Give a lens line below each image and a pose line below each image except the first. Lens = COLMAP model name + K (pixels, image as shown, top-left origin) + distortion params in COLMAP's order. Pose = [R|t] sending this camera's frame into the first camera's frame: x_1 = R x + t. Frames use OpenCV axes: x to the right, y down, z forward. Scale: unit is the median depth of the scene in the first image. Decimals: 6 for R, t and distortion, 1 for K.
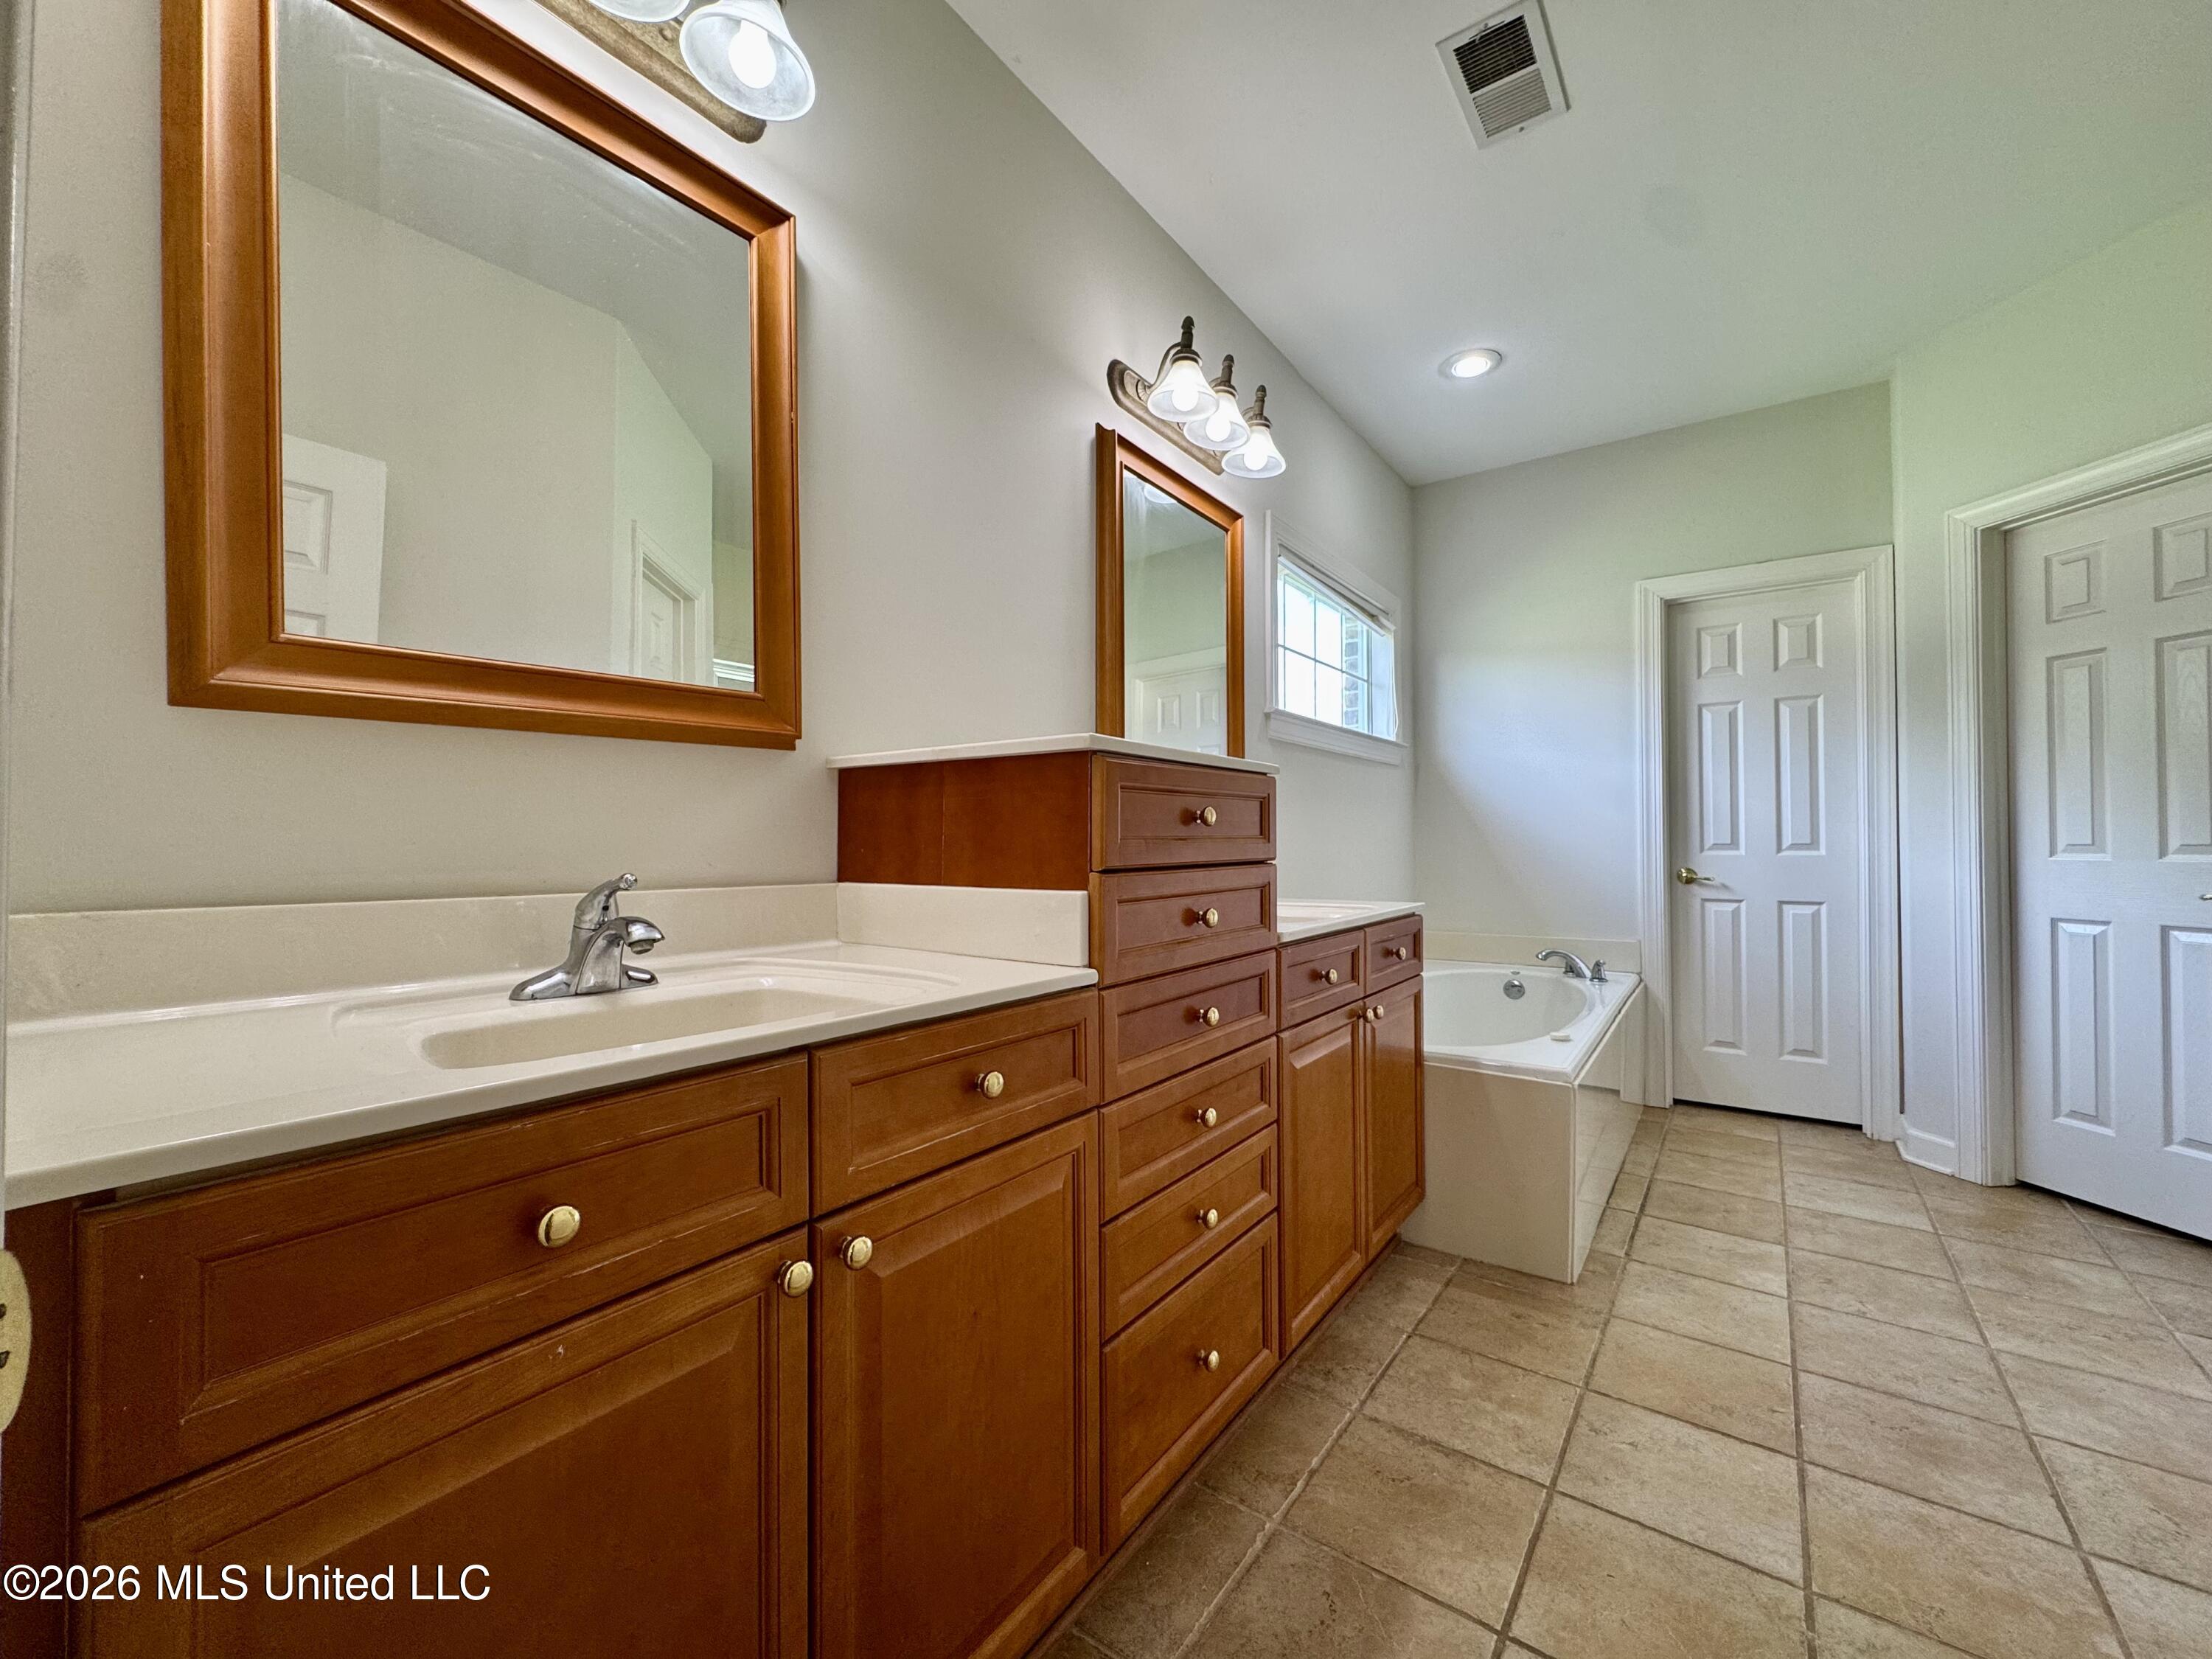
lens RADIAL K [[895.6, 0, 1114.9], [0, 895.6, 824.4], [0, 0, 1]] dist [-0.000222, 0.004748]
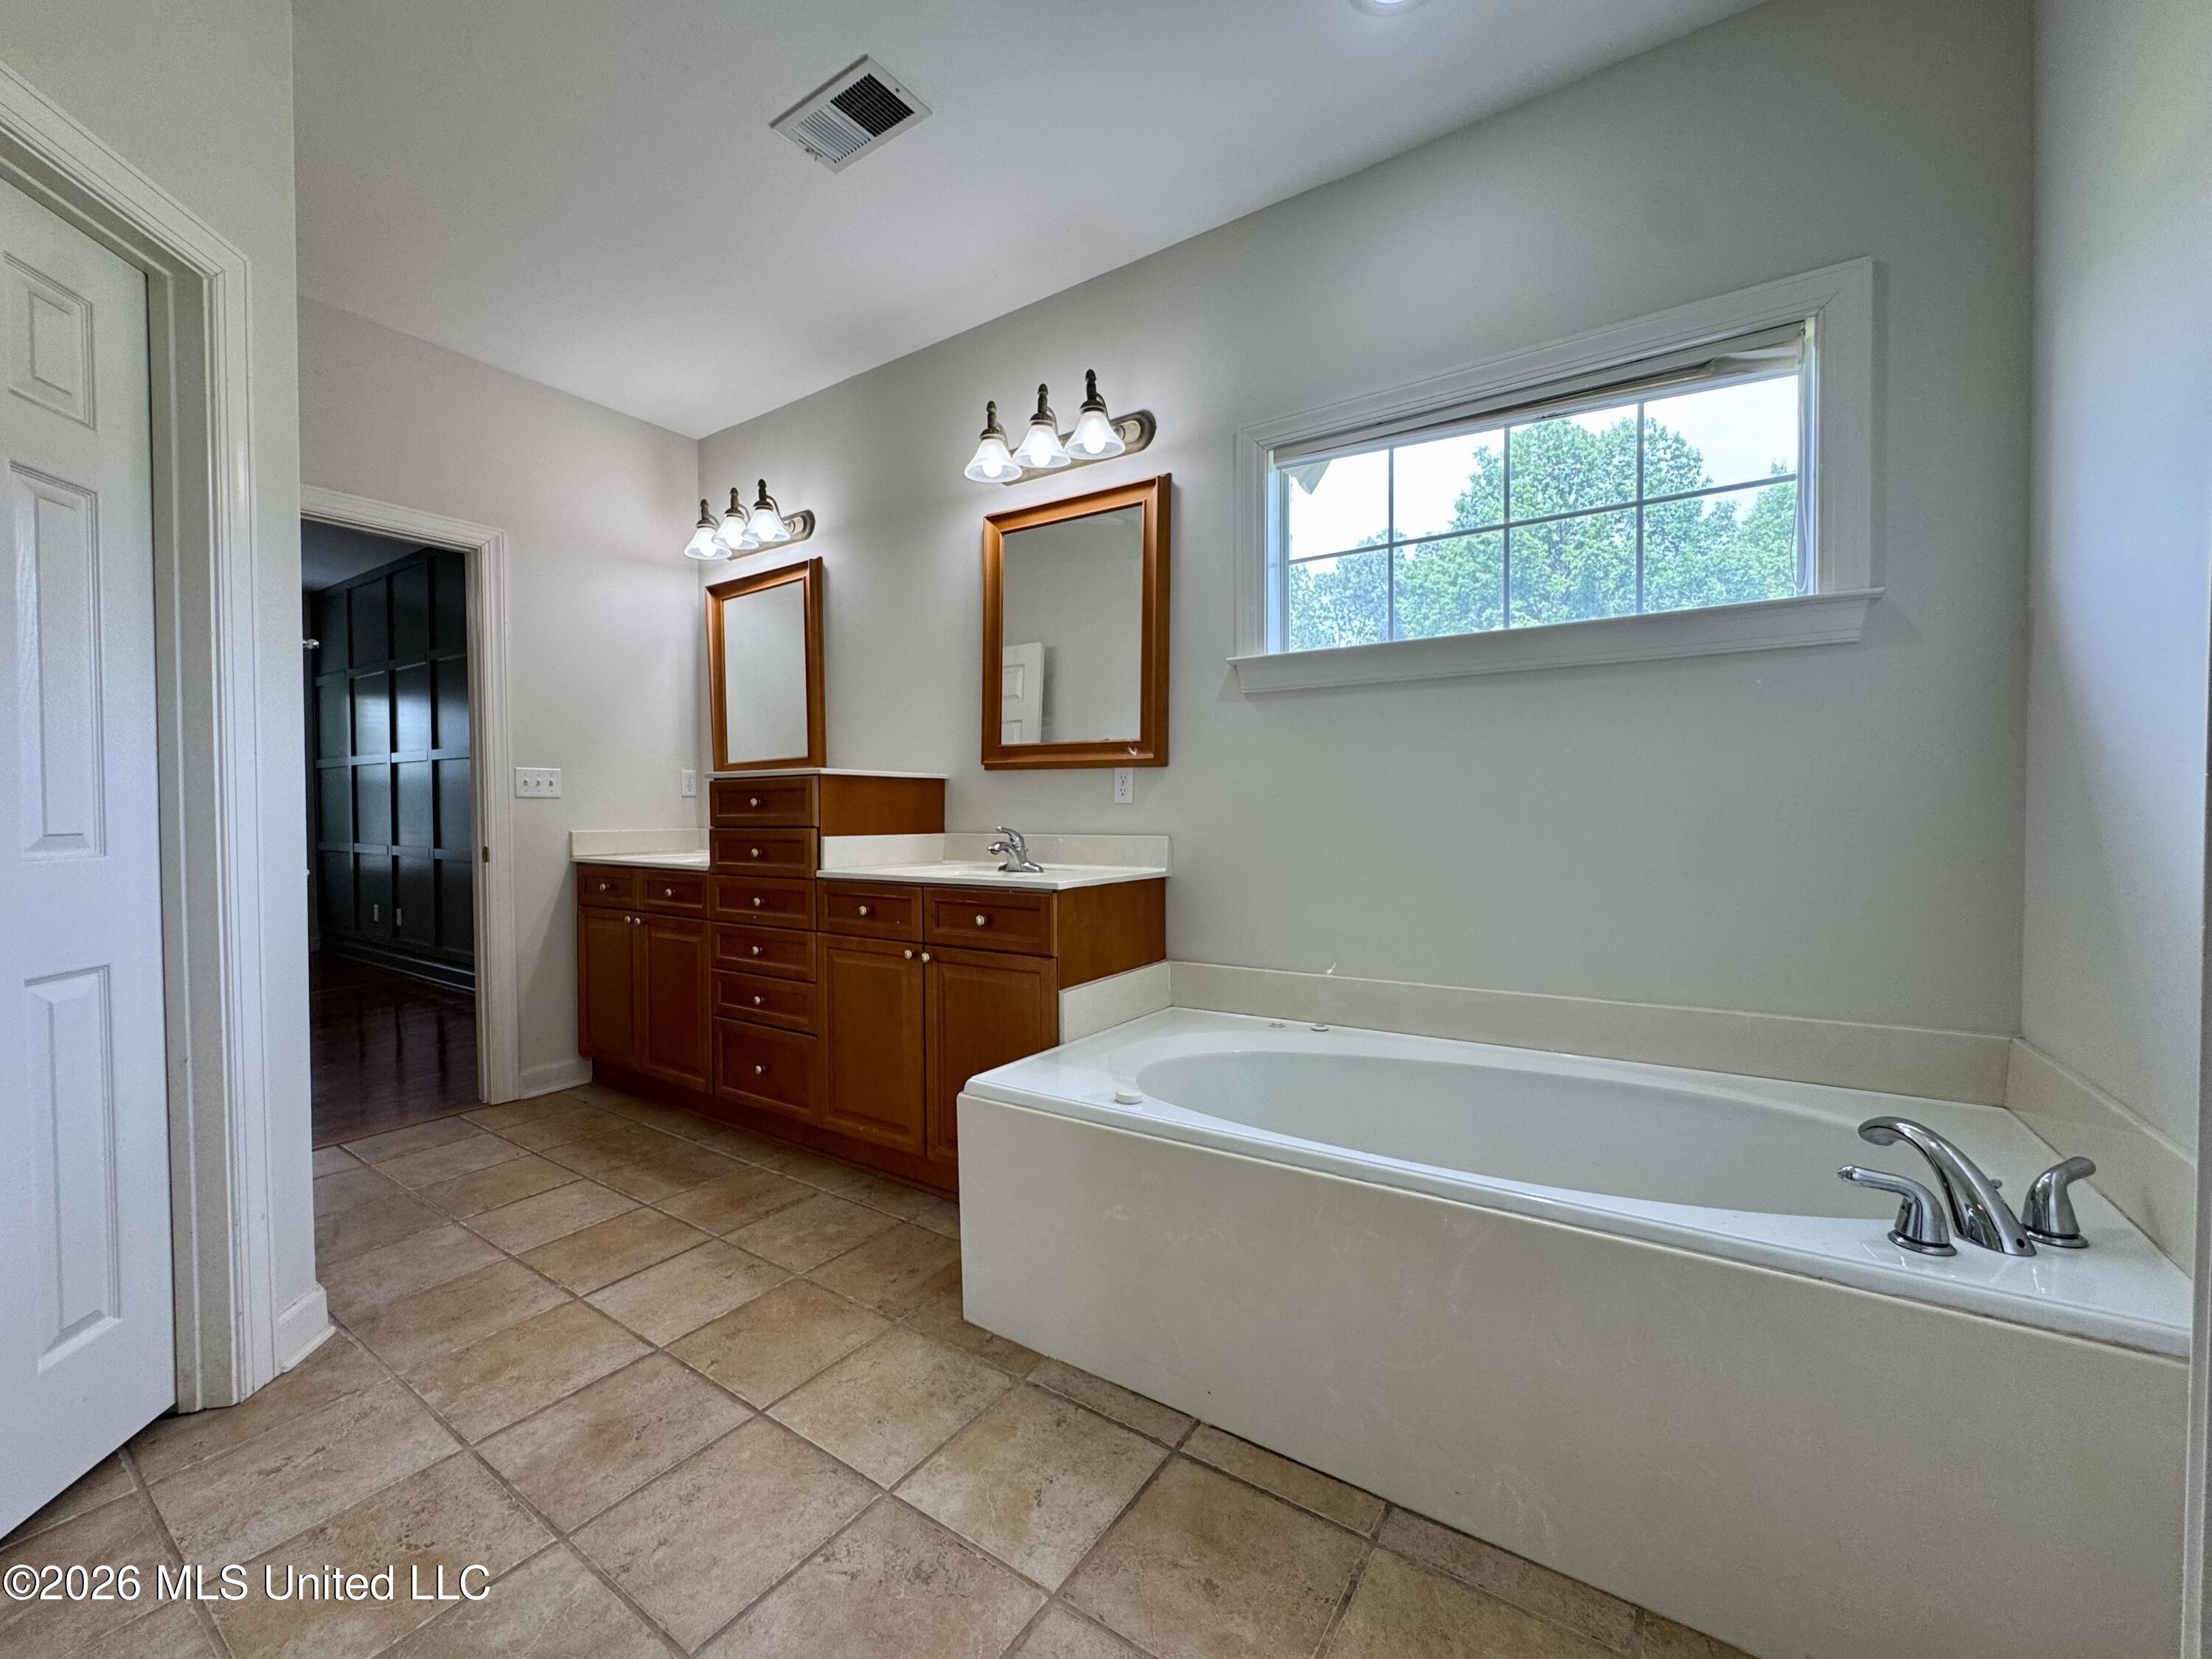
lens RADIAL K [[880.1, 0, 1102.8], [0, 880.1, 827.6], [0, 0, 1]] dist [-0.002107, -0.000319]
pose [[0.026395, 0.014172, -0.999551, 1.717025], [0.016706, 0.999754, 0.014616, 0.025595], [0.999512, -0.017084, 0.026152, 1.405596]]
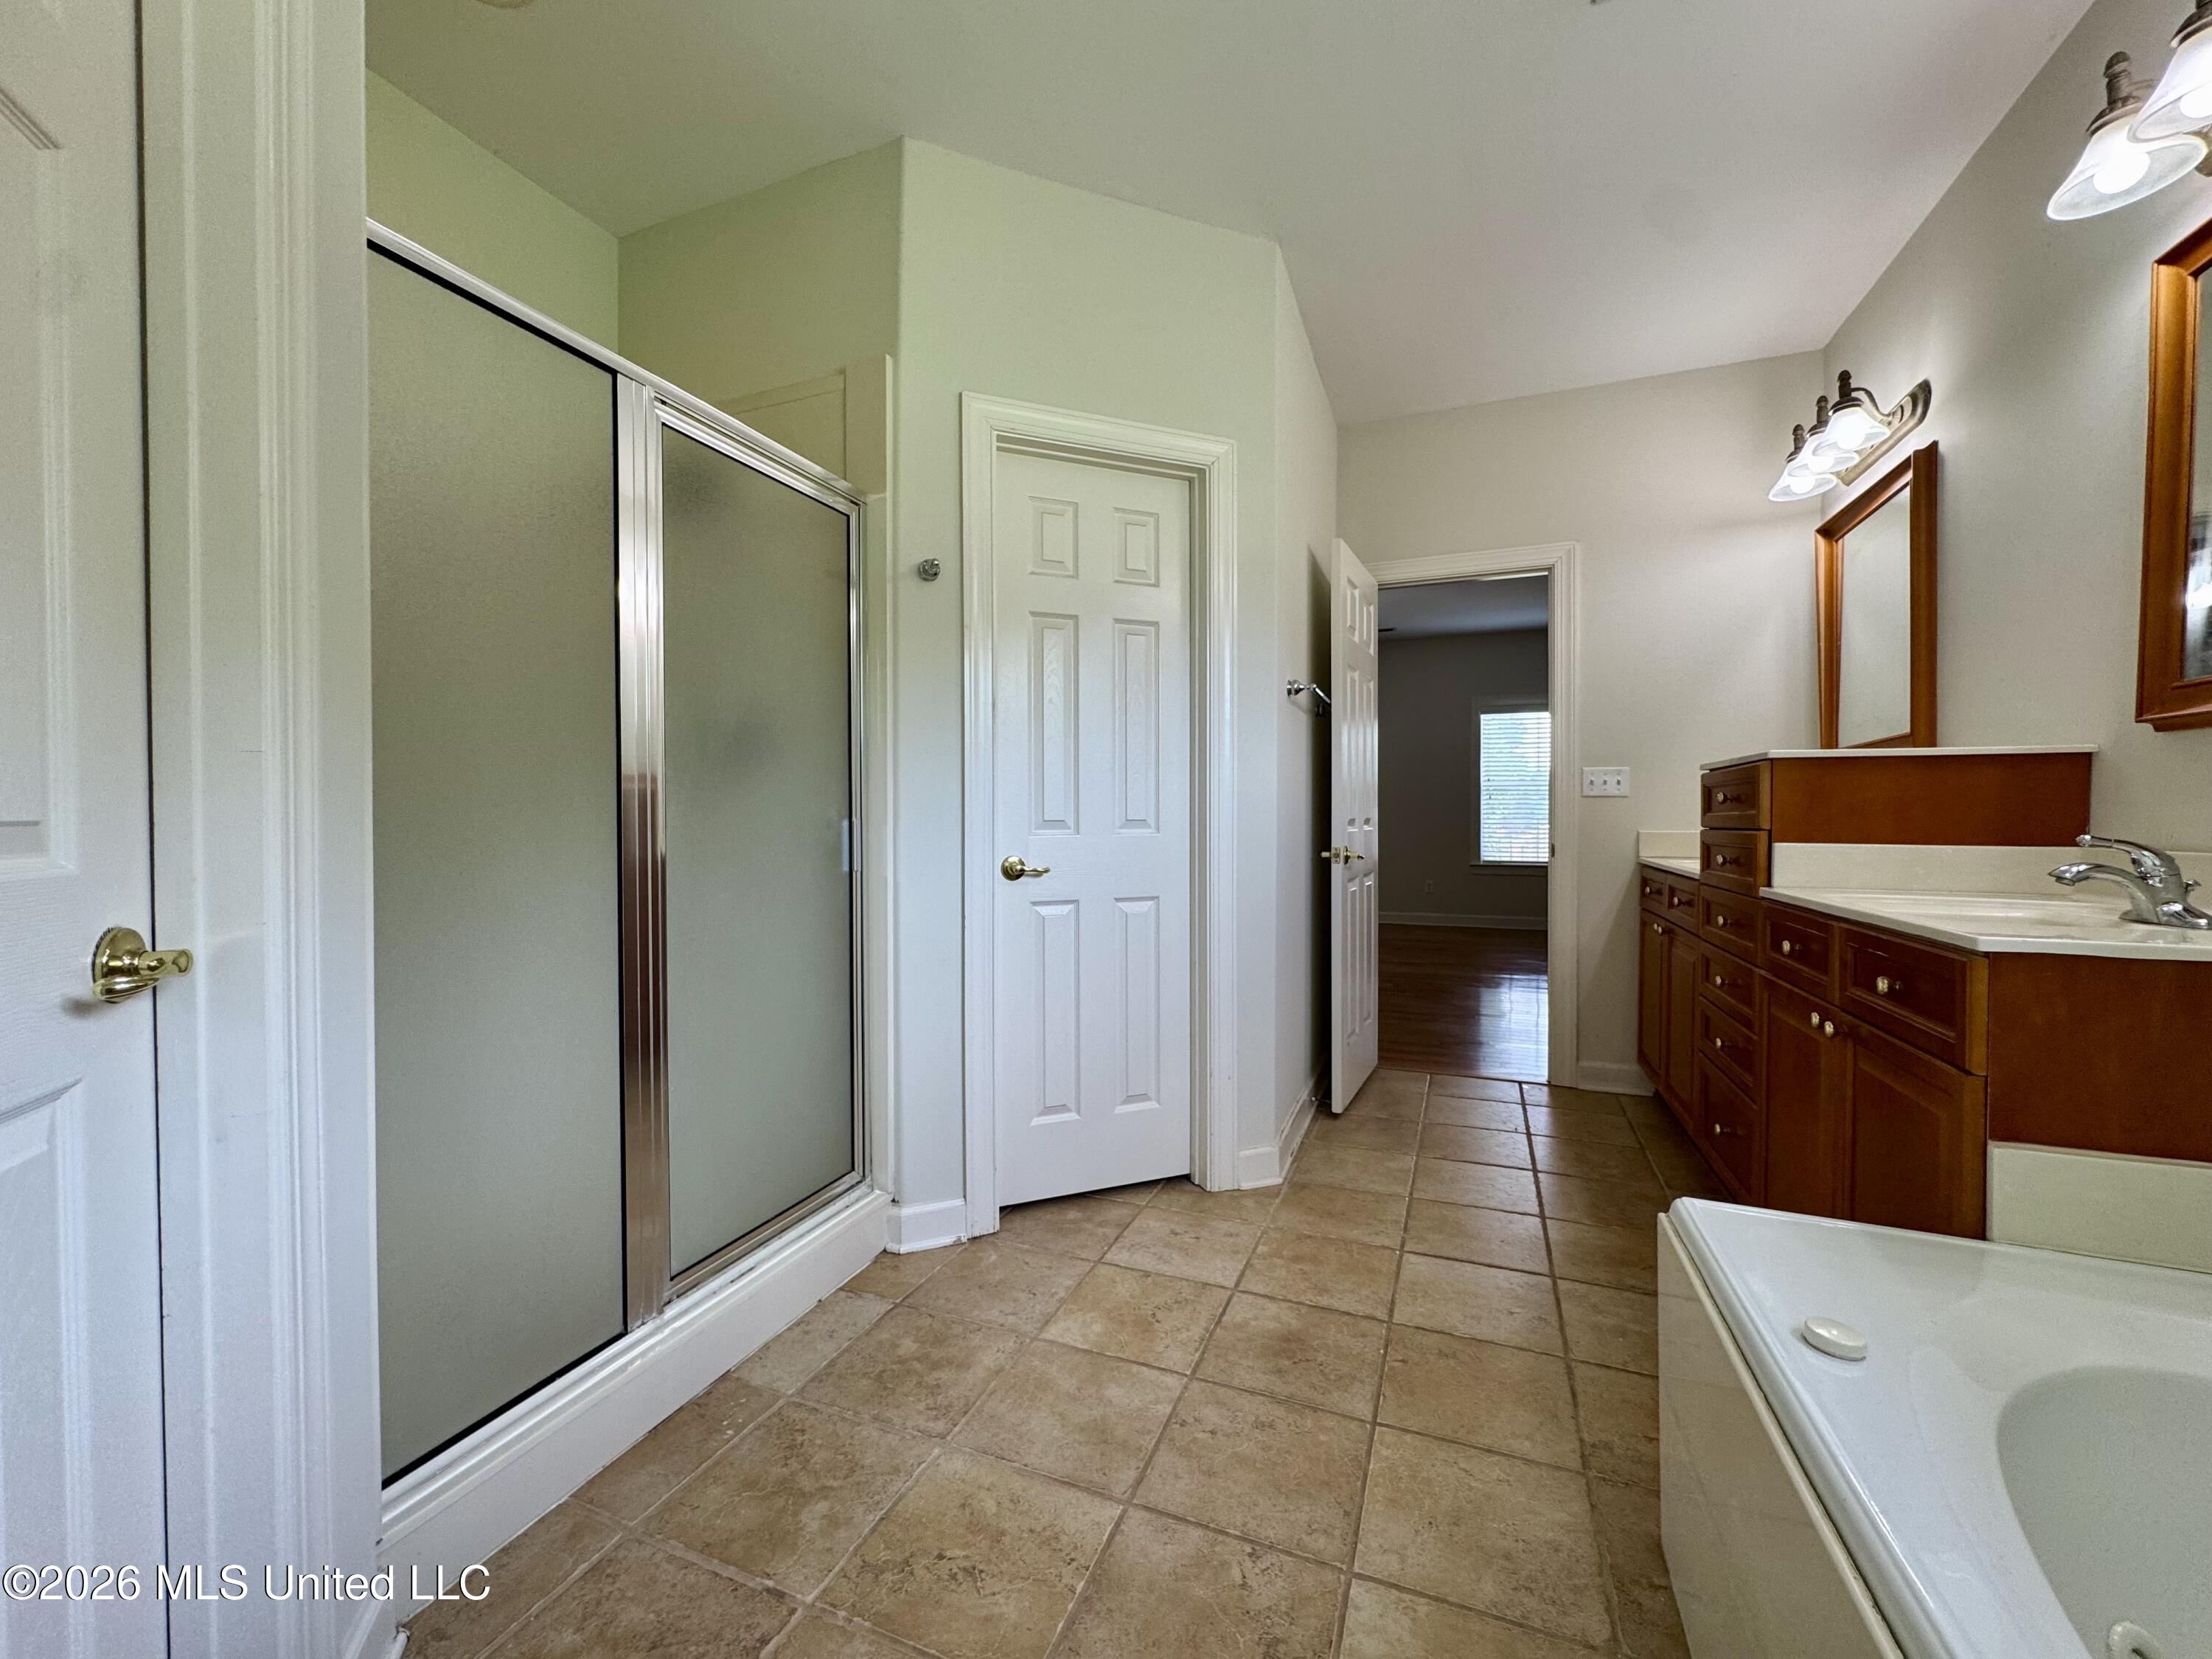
lens RADIAL K [[883.5, 0, 1106.0], [0, 883.5, 829.5], [0, 0, 1]] dist [-0.013819, 0.003676]
pose [[-0.972607, -0.002806, -0.232440, 1.275025], [-0.003447, 0.999991, 0.002352, 0.039077], [0.232432, 0.003089, -0.972608, 1.862965]]
